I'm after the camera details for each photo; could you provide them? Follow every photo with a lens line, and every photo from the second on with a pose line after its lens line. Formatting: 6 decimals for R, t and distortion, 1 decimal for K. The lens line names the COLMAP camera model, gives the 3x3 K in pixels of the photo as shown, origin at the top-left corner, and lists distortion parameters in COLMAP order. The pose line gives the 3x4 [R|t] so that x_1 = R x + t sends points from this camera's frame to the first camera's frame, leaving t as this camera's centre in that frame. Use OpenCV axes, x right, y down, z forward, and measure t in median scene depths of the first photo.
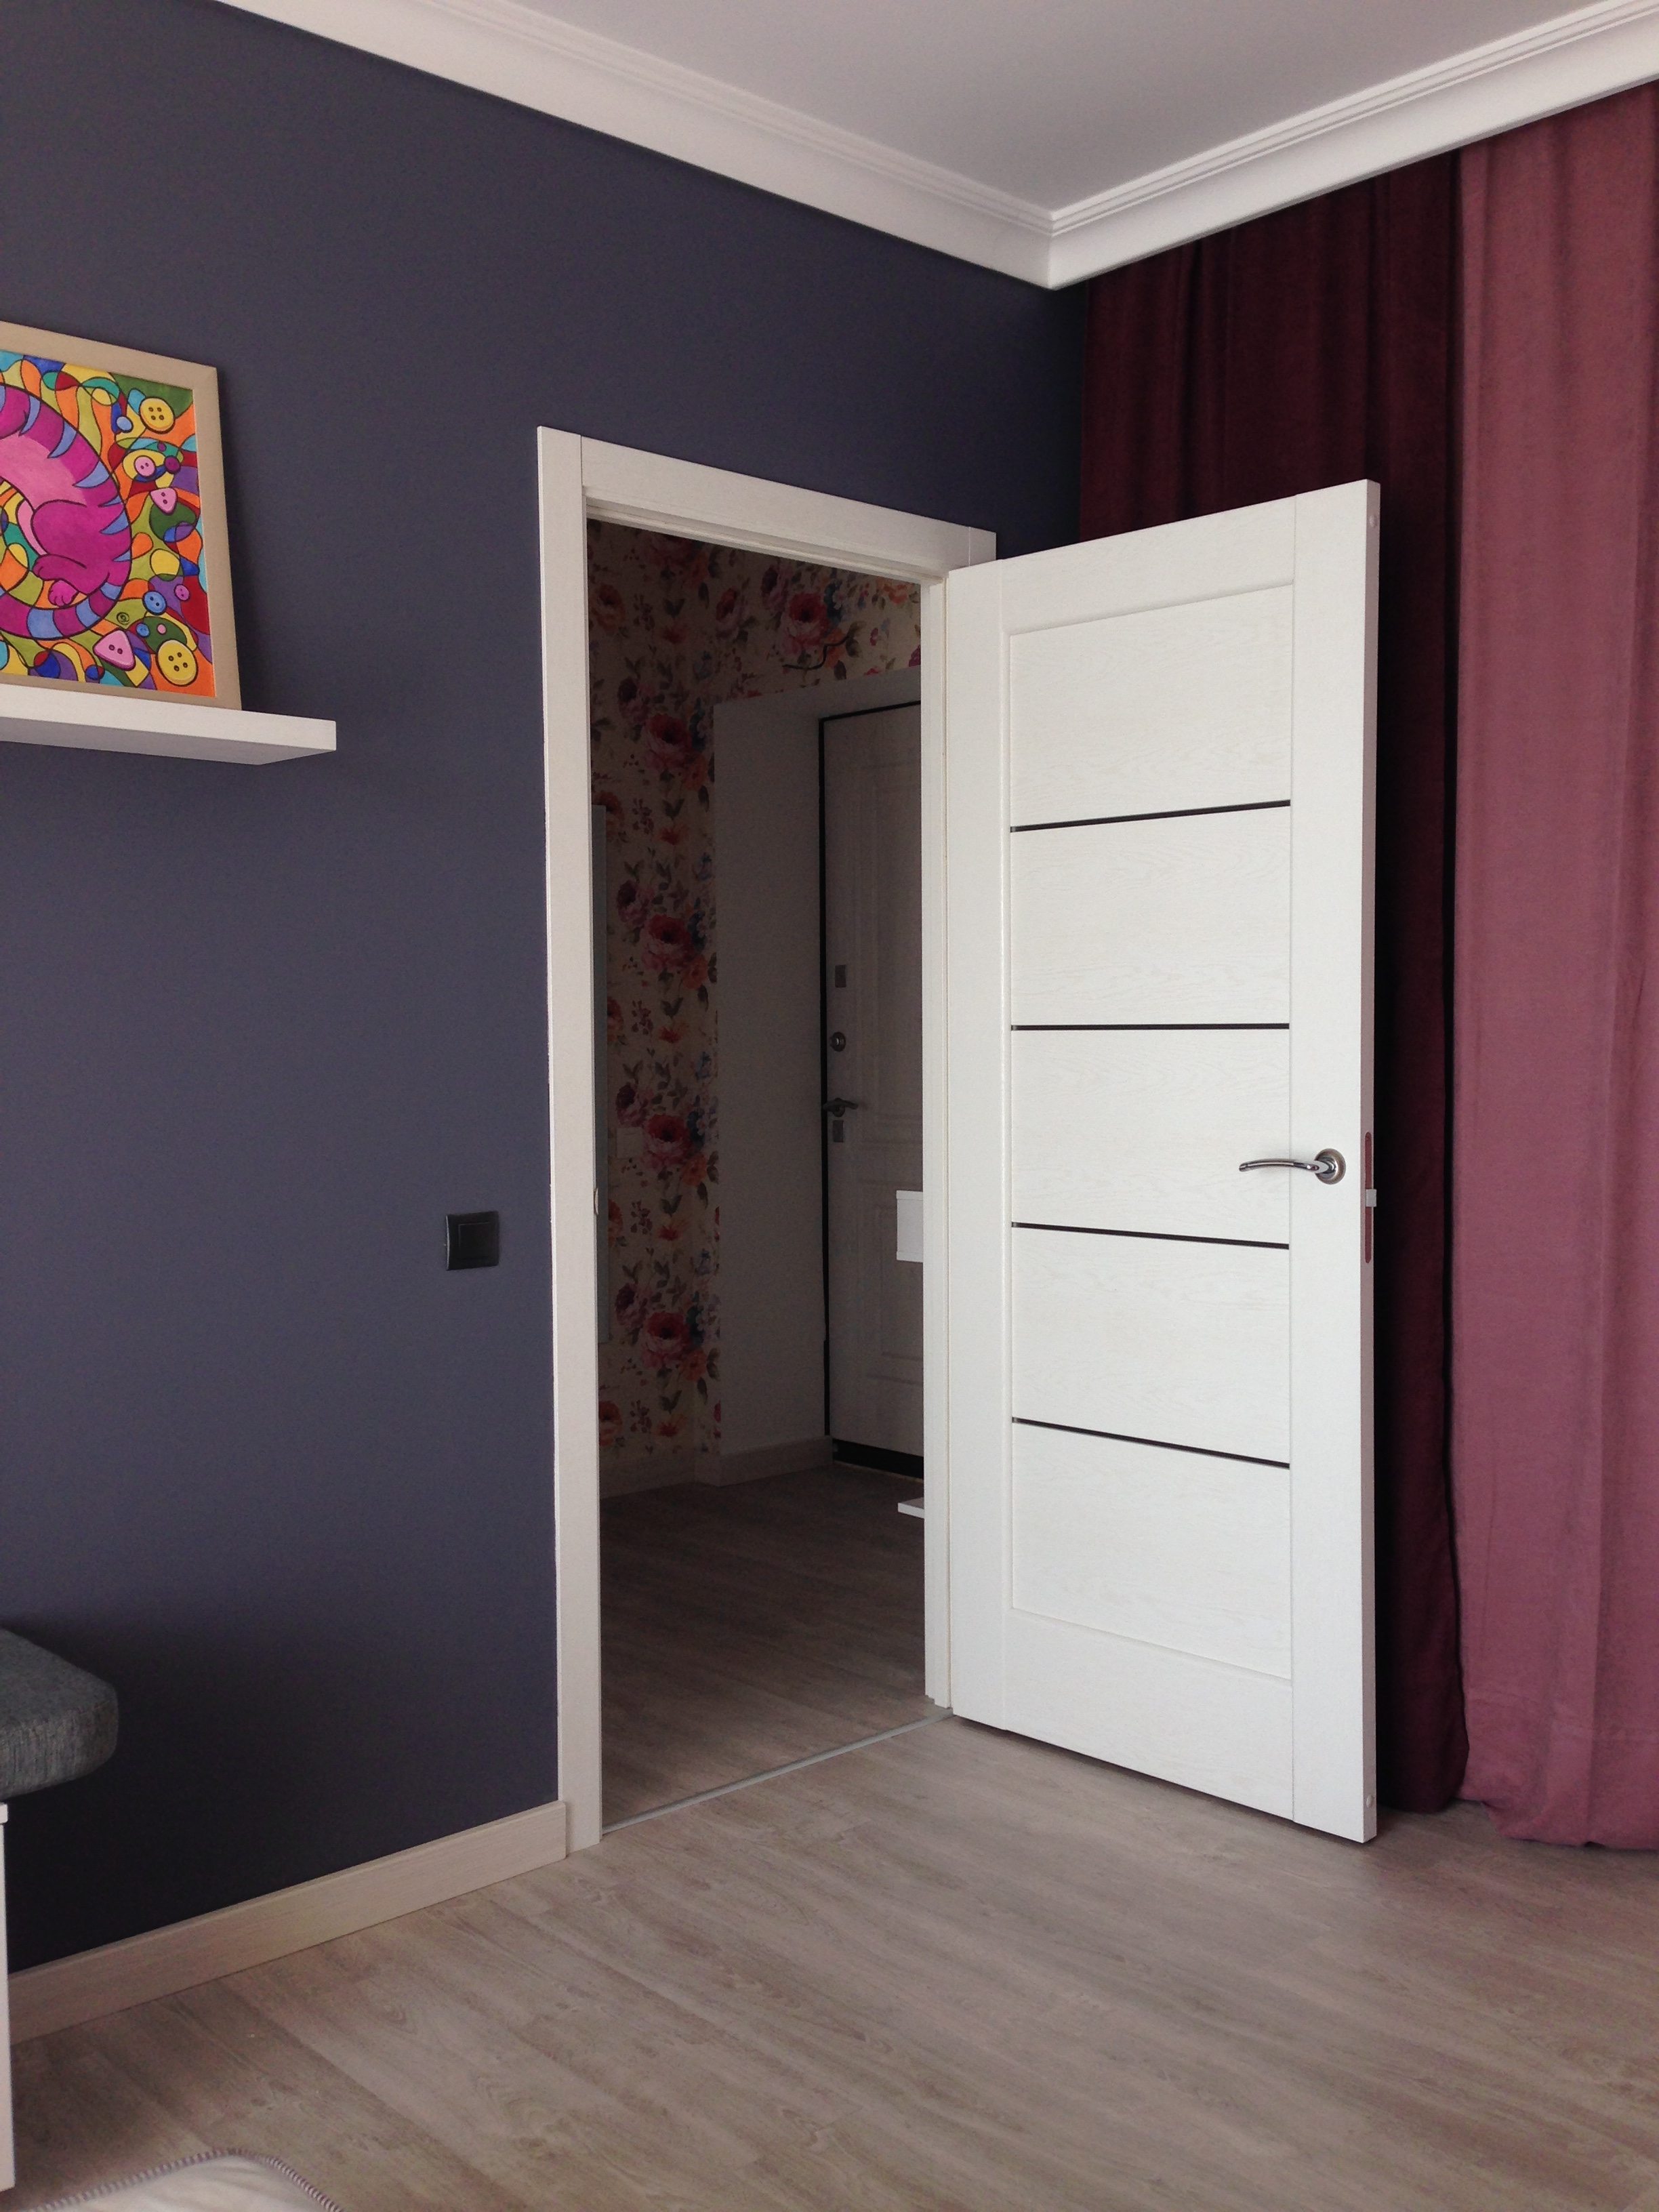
lens RADIAL K [[2109.1, 0, 832.3], [0, 2109.1, 1112.6], [0, 0, 1]] dist [0.029581, 0.000000]
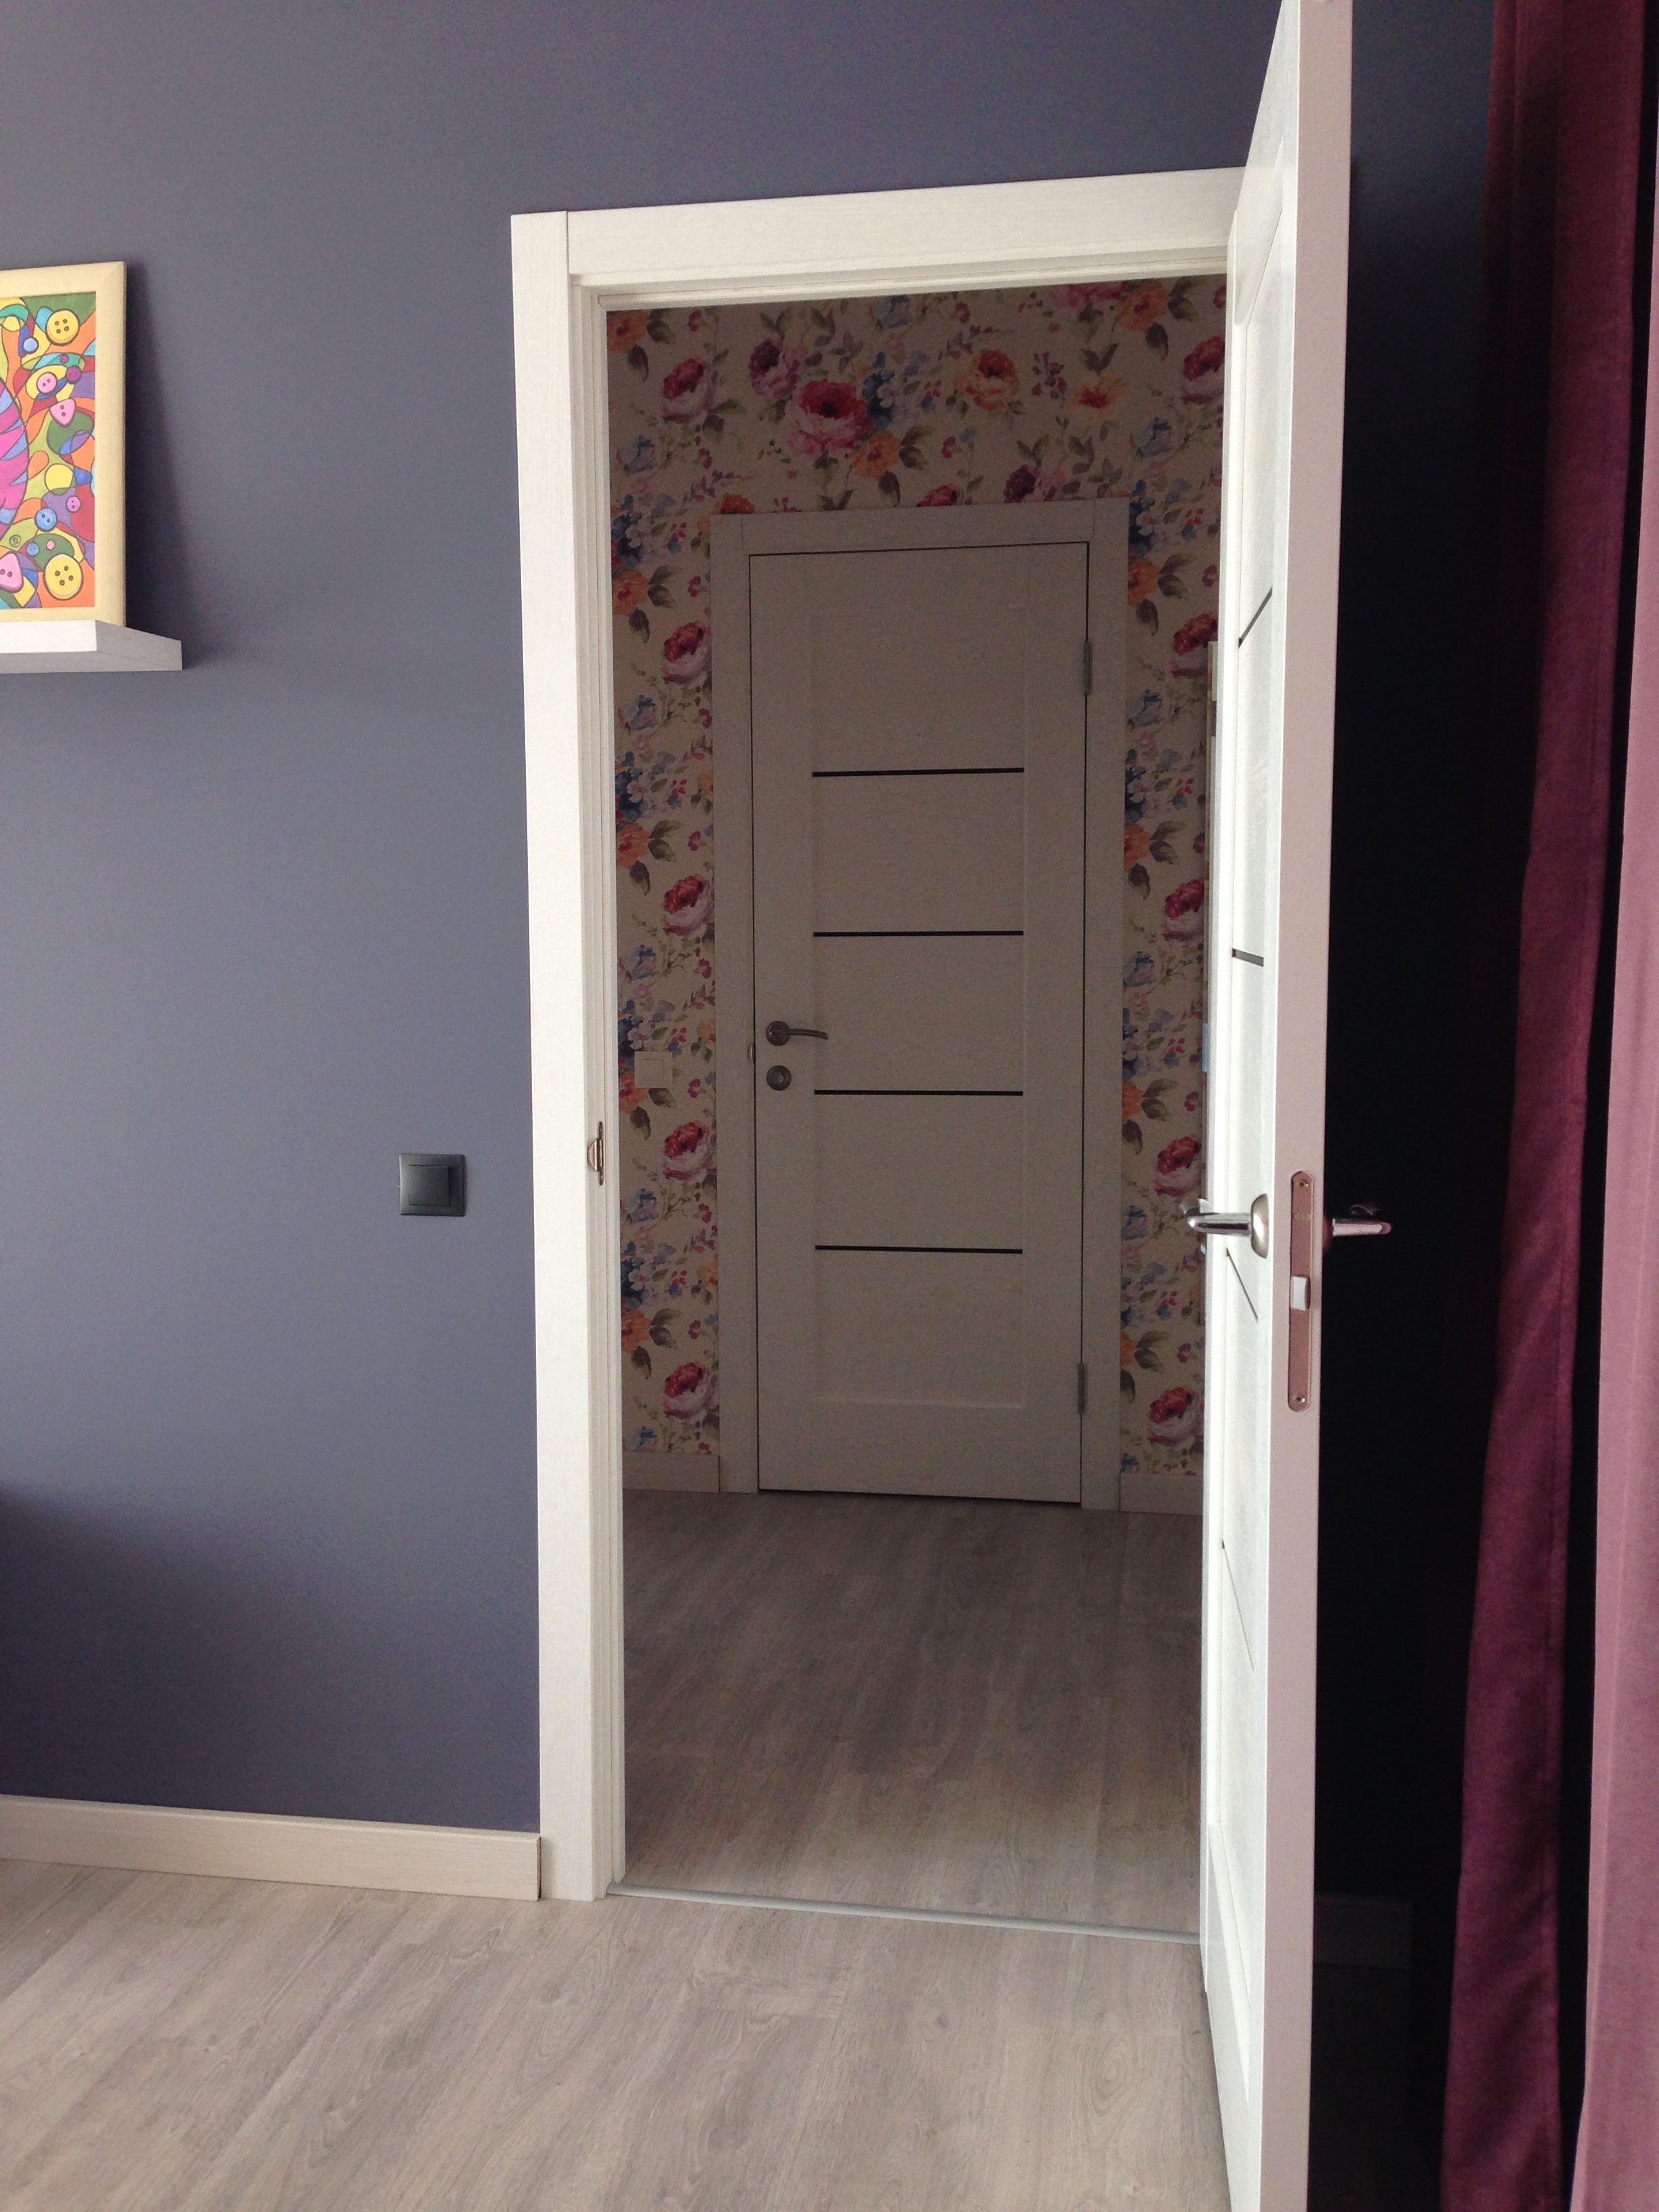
lens RADIAL K [[2109.1, 0, 833.8], [0, 2109.1, 1101.3], [0, 0, 1]] dist [0.029581, 0.000000]
pose [[0.581016, 0.077567, -0.810188, 0.733072], [-0.030358, 0.996821, 0.073664, -0.049841], [0.813326, -0.018205, 0.581523, 0.706283]]
